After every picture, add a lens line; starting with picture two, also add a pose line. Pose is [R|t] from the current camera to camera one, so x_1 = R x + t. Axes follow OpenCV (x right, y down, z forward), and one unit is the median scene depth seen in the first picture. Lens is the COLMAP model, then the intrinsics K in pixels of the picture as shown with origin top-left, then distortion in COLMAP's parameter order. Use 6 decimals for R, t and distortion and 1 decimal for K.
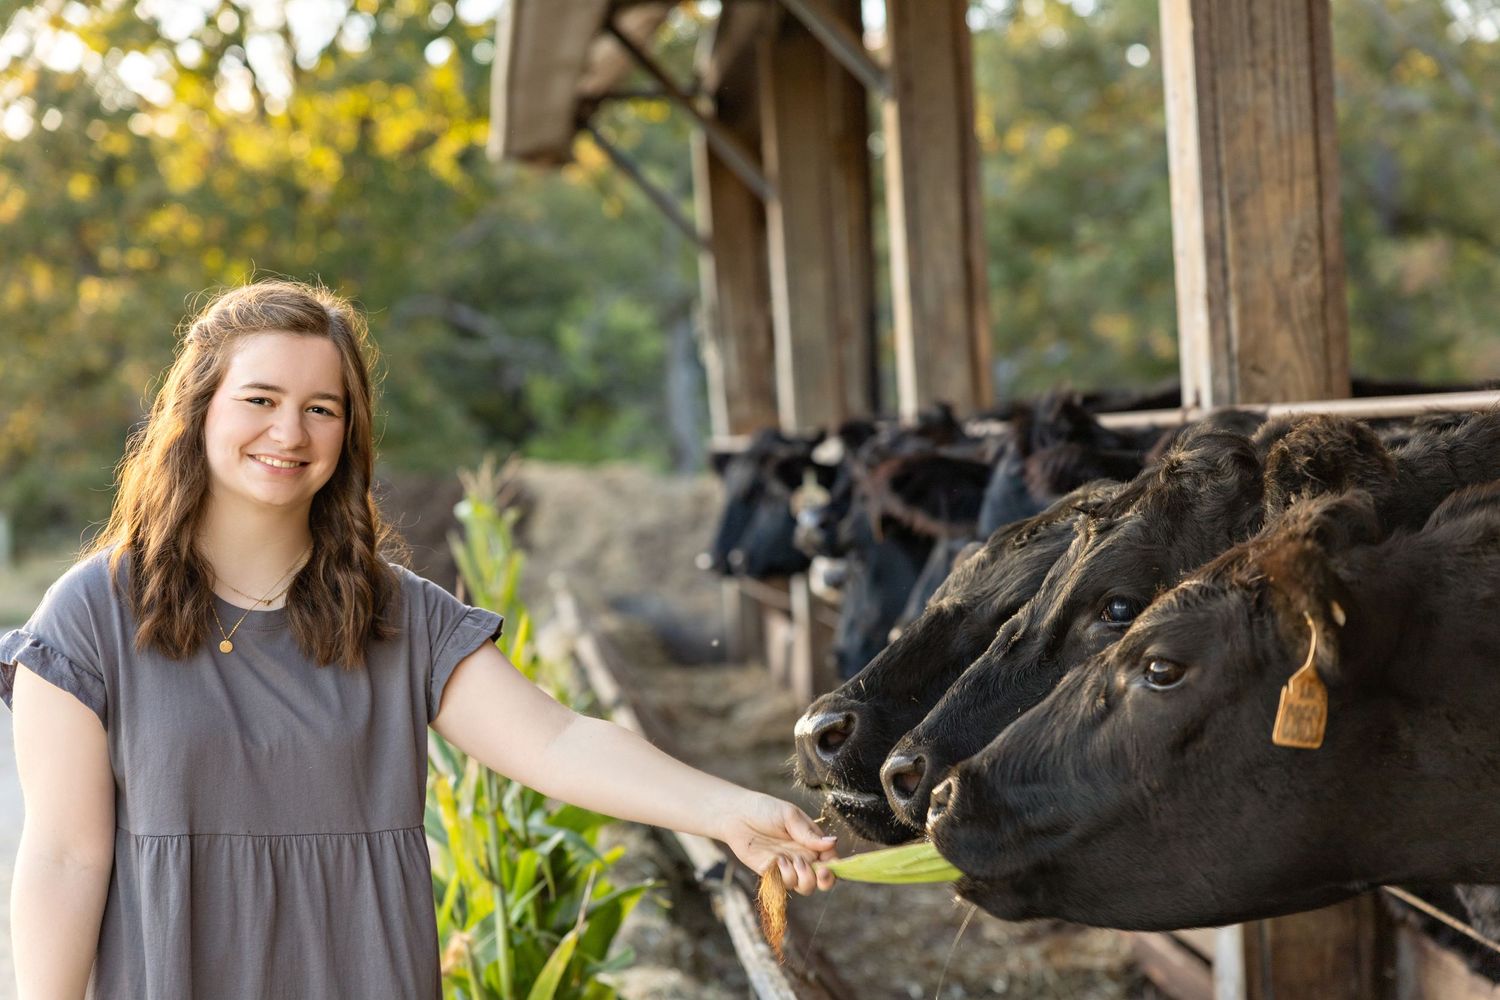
lens RADIAL K [[2925.2, 0, 744.9], [0, 2925.2, 504.6], [0, 0, 1]] dist [-0.058039, 0.000000]
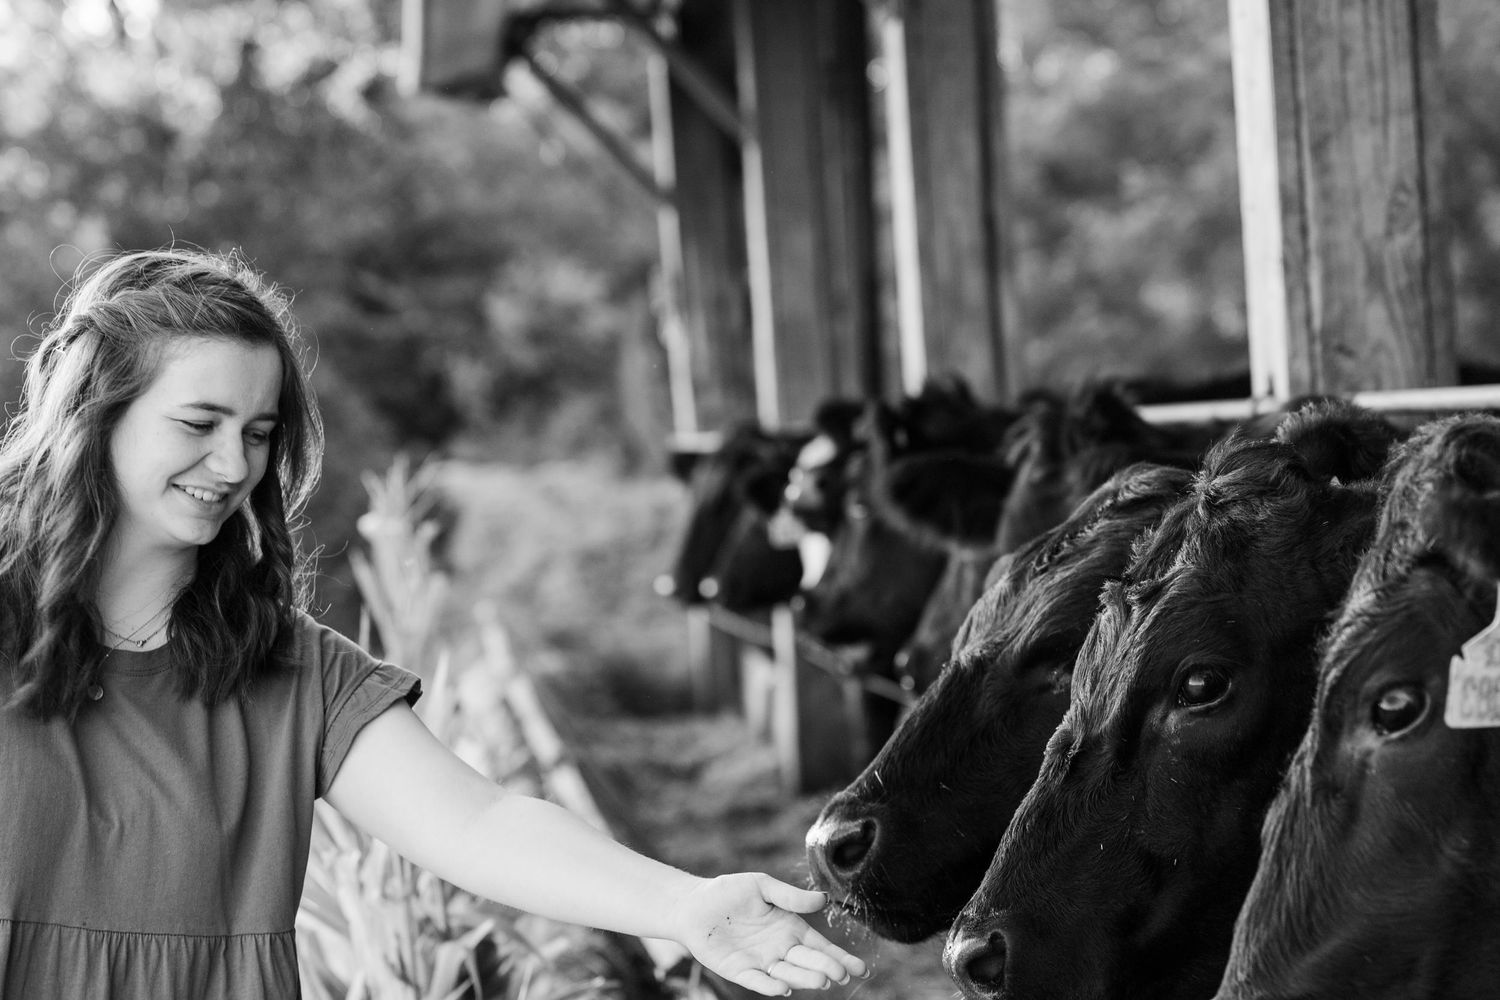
lens RADIAL K [[2925.2, 0, 757.5], [0, 2925.2, 491.3], [0, 0, 1]] dist [-0.058039, 0.000000]
pose [[0.999904, -0.001254, 0.013819, 0.000355], [0.001458, 0.999890, -0.014769, 0.004925], [-0.013799, 0.014788, 0.999795, 0.187614]]
